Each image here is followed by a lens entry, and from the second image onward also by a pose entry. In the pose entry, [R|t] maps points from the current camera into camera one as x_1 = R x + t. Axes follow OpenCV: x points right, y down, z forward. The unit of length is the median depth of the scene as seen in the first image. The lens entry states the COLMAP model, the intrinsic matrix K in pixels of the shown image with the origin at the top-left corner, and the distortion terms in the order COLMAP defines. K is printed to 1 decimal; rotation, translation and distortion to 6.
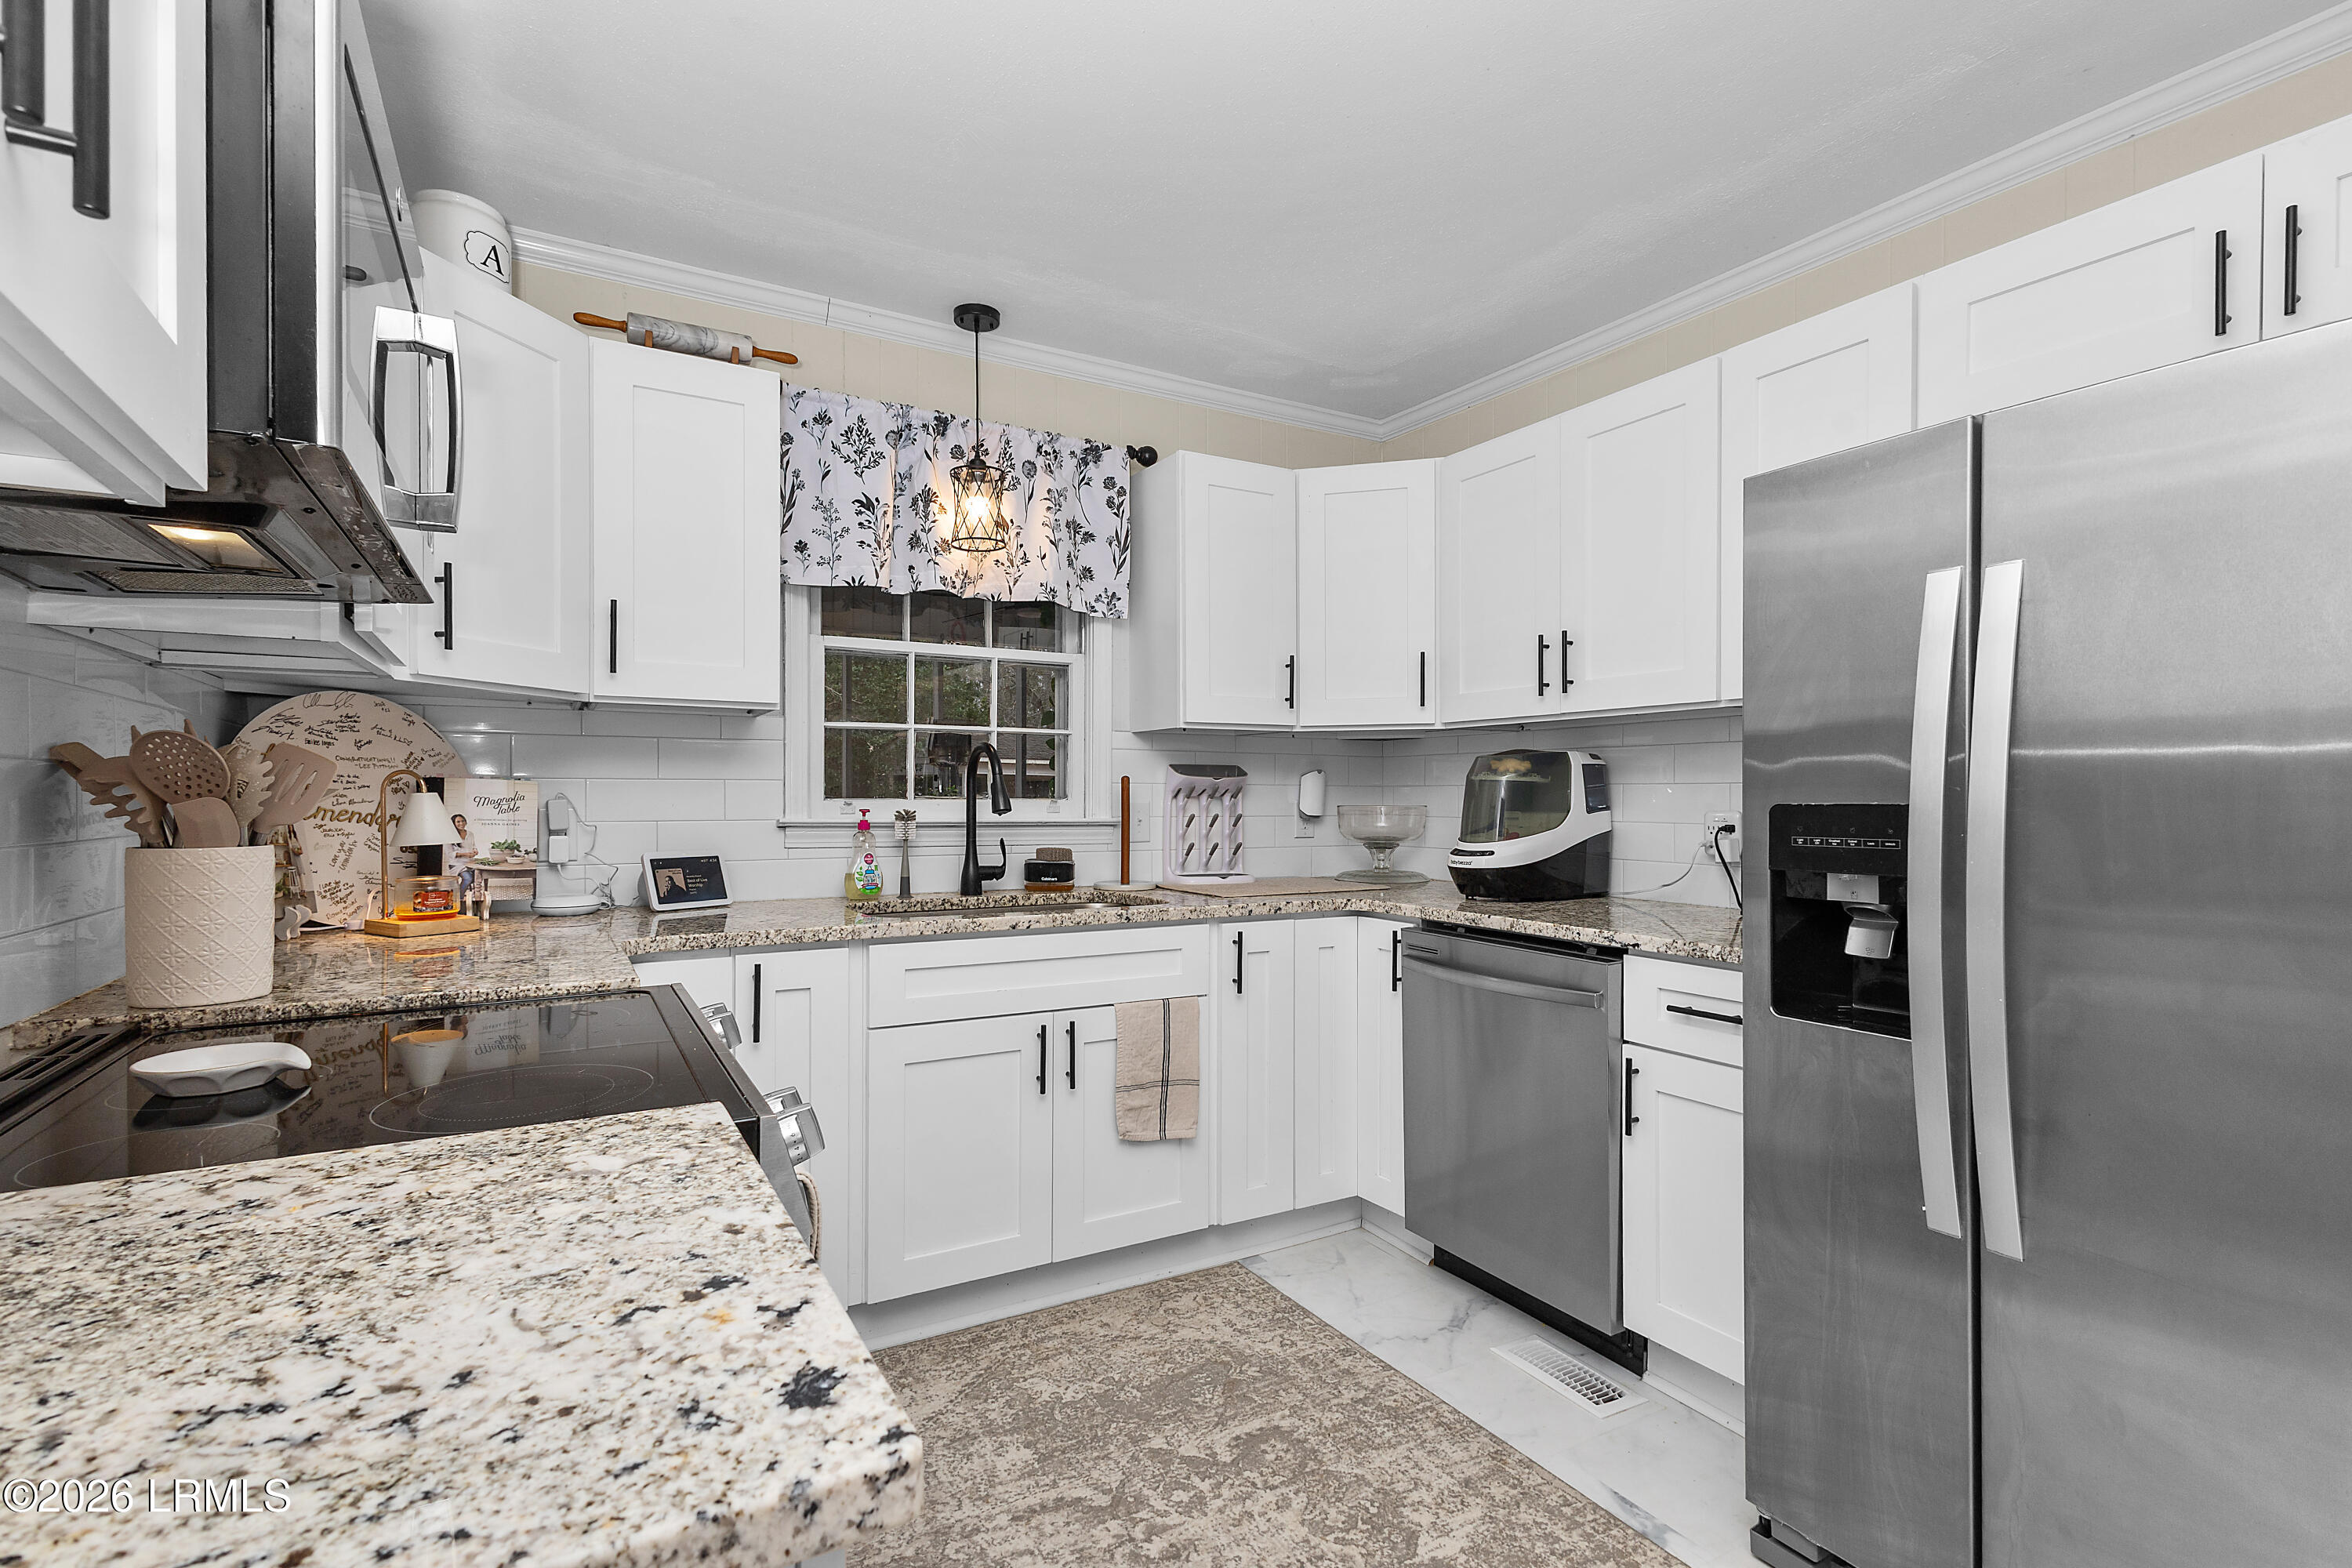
lens RADIAL K [[1100.7, 0, 1176.4], [0, 1100.7, 787.9], [0, 0, 1]] dist [0.014195, 0.000737]
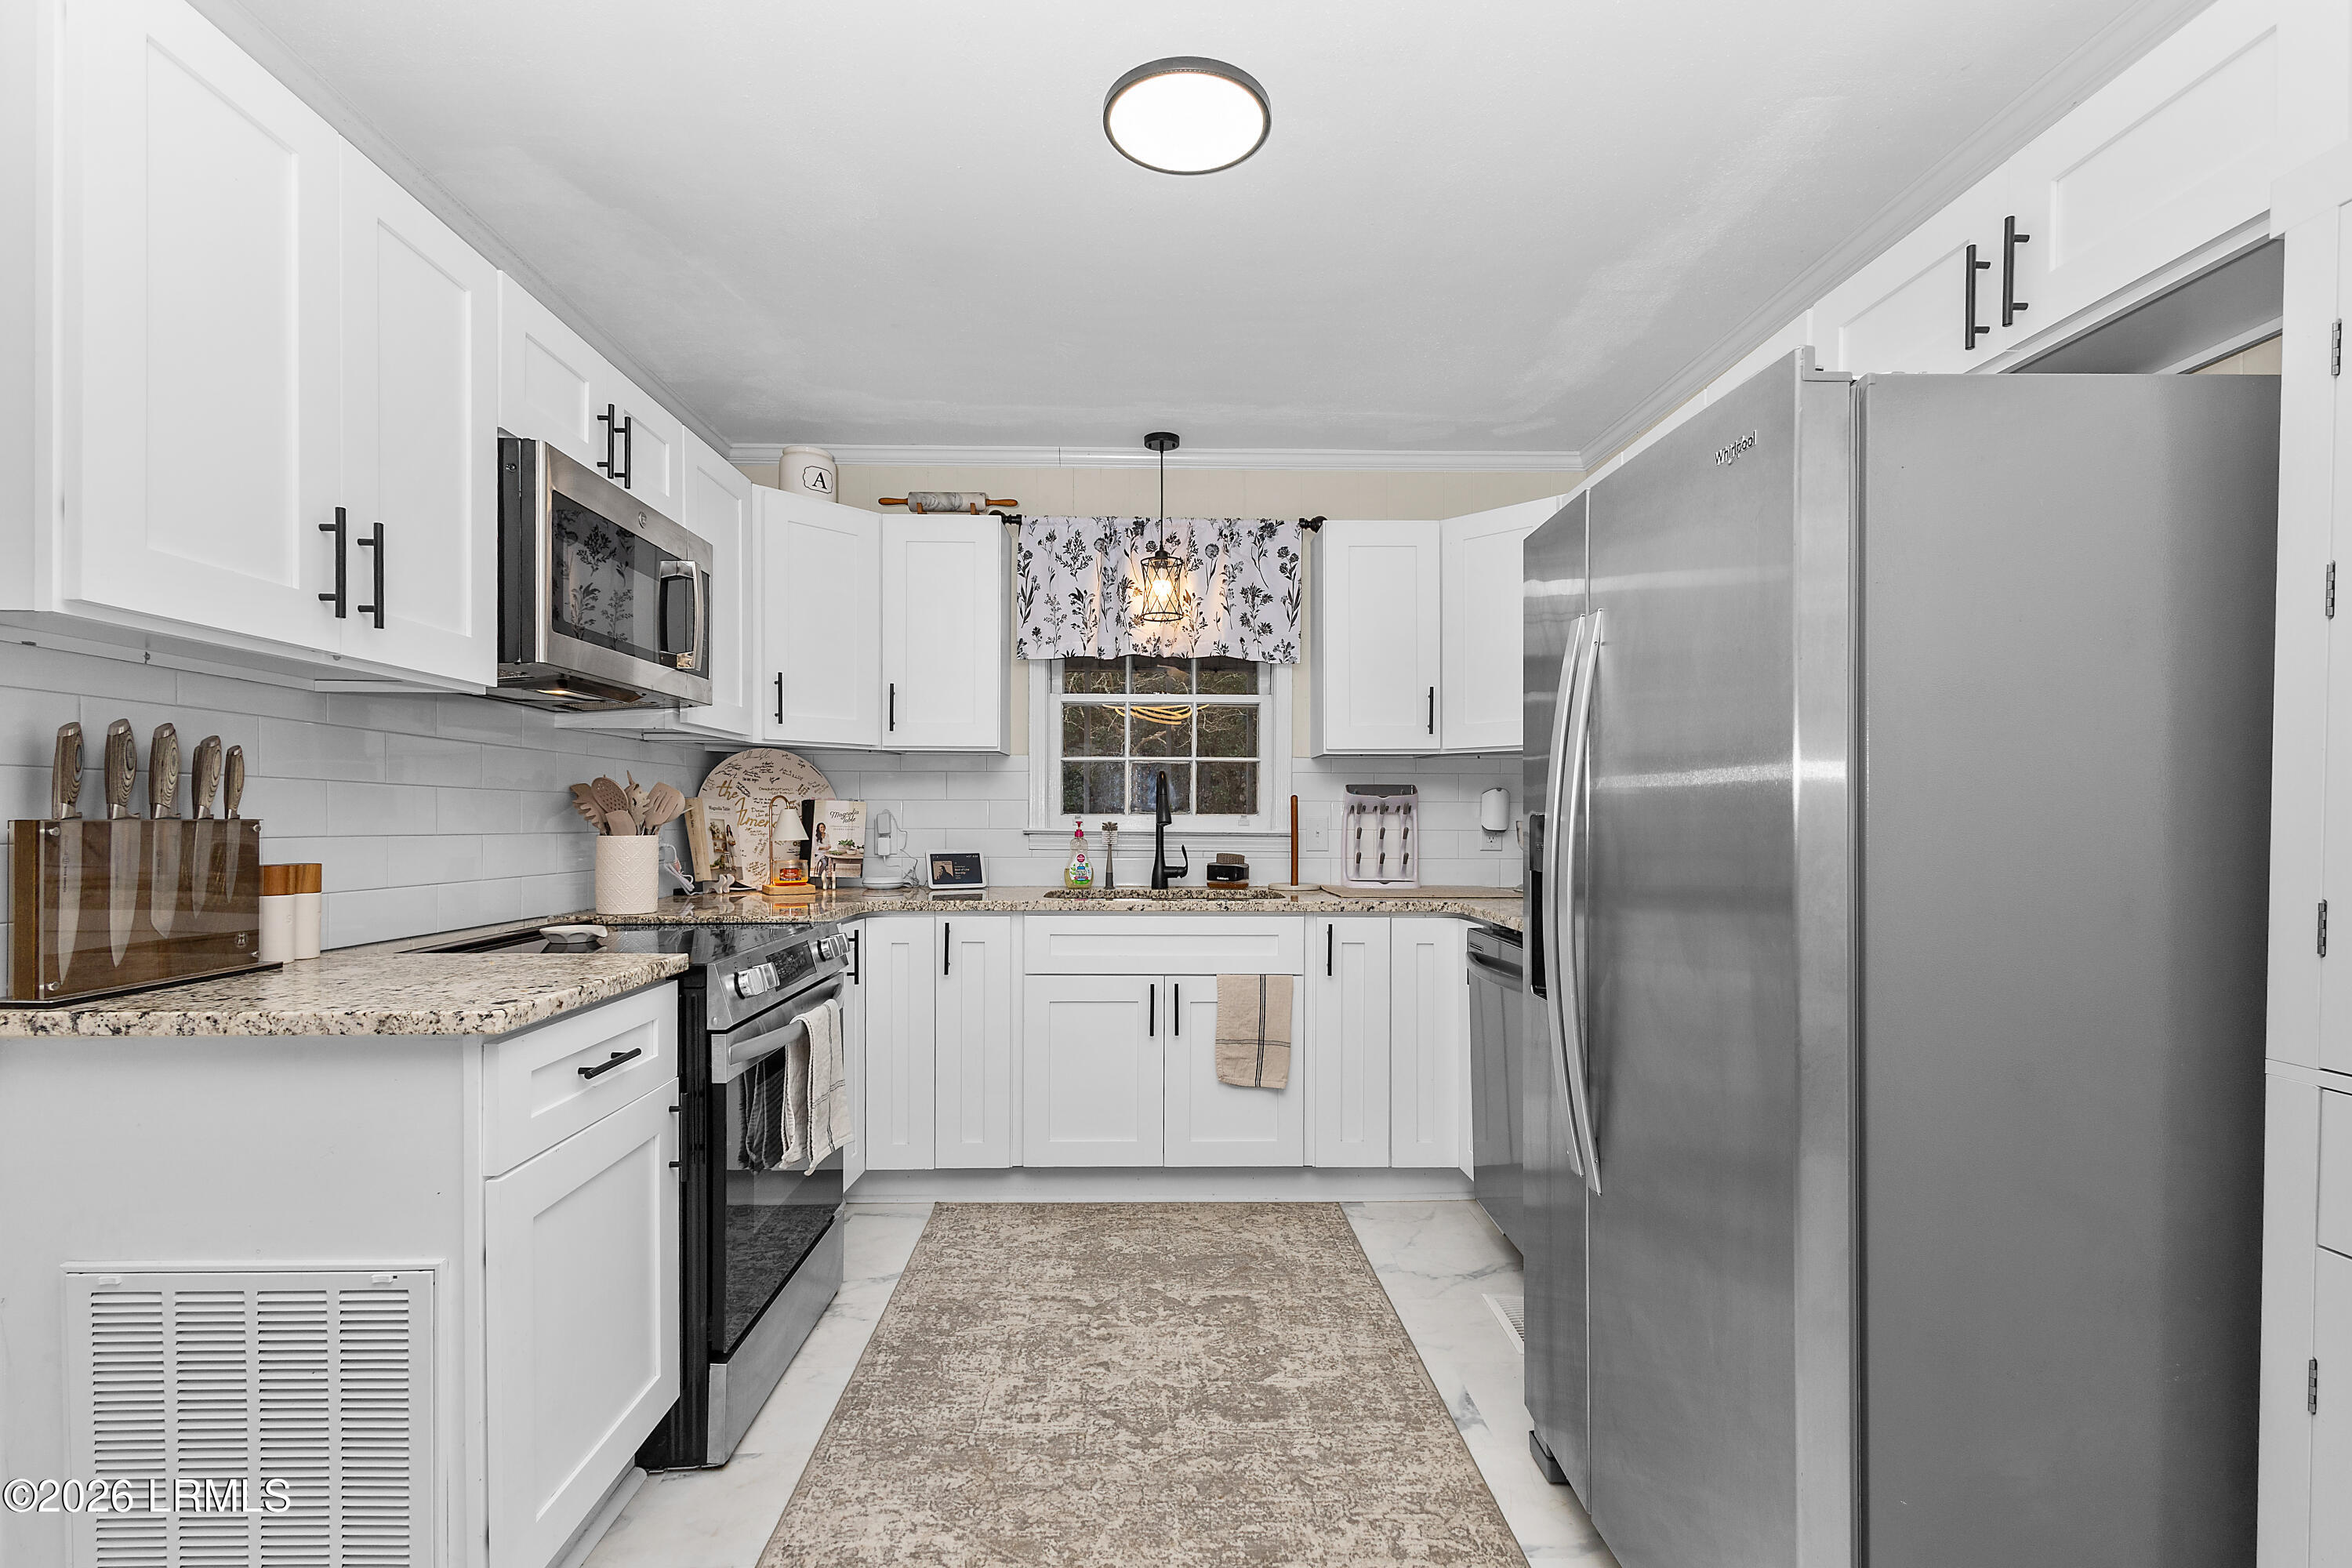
lens RADIAL K [[1100.7, 0, 1169.0], [0, 1100.7, 802.1], [0, 0, 1]] dist [0.014195, 0.000737]
pose [[0.879082, -0.005651, -0.476637, 0.459810], [0.002596, 0.999972, -0.007068, 0.005525], [0.476663, 0.004976, 0.879072, -0.133465]]
